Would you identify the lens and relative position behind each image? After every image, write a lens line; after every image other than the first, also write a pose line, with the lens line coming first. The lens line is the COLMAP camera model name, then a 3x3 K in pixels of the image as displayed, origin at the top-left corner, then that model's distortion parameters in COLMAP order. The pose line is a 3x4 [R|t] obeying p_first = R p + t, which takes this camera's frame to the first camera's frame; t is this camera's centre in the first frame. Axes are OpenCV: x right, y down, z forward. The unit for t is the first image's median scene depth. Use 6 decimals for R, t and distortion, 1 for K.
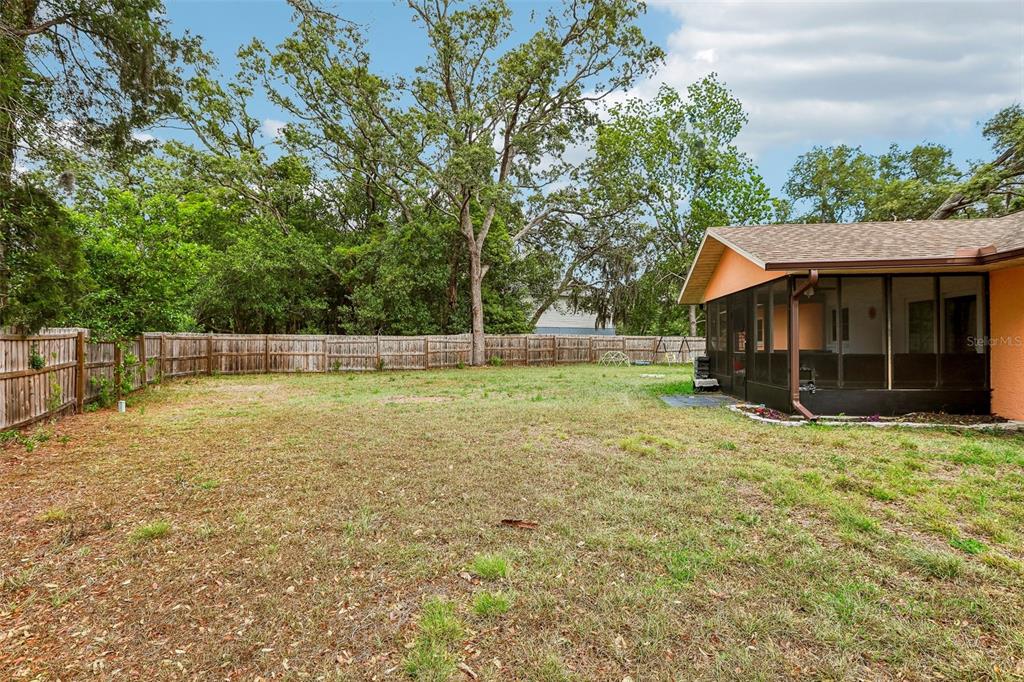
lens RADIAL K [[485.4, 0, 507.7], [0, 485.4, 336.5], [0, 0, 1]] dist [-0.056728, 0.020911]
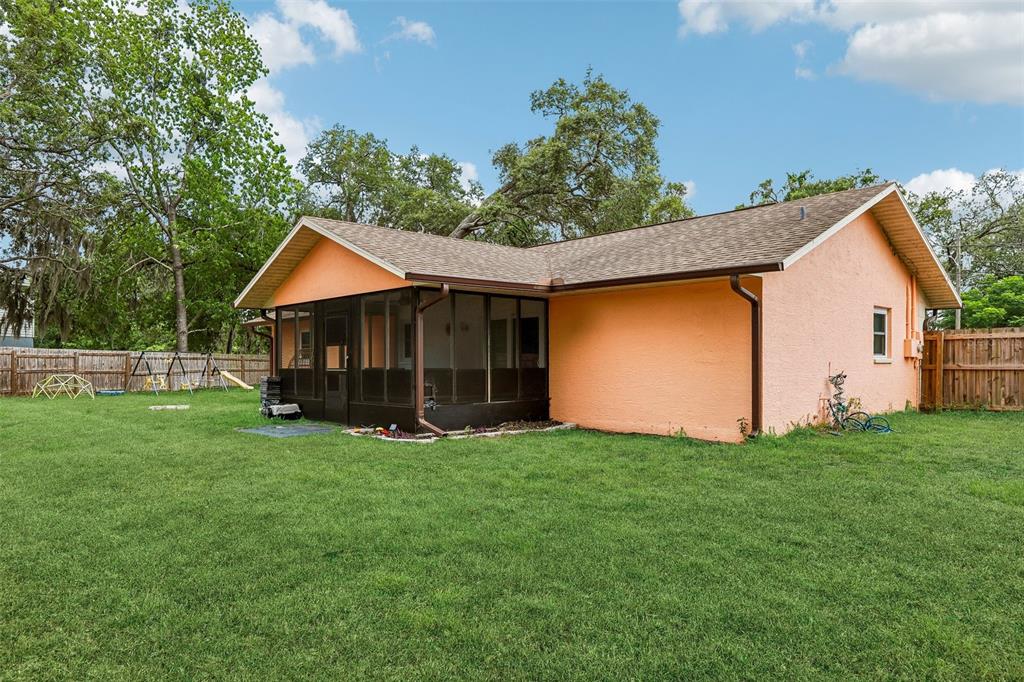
lens RADIAL K [[685.0, 0, 525.6], [0, 685.0, 364.5], [0, 0, 1]] dist [-0.004613, -0.000722]
pose [[0.611094, -0.001761, 0.791556, -0.224261], [-0.009982, 0.999901, 0.009931, 0.006749], [-0.791495, -0.013970, 0.611016, -0.004566]]
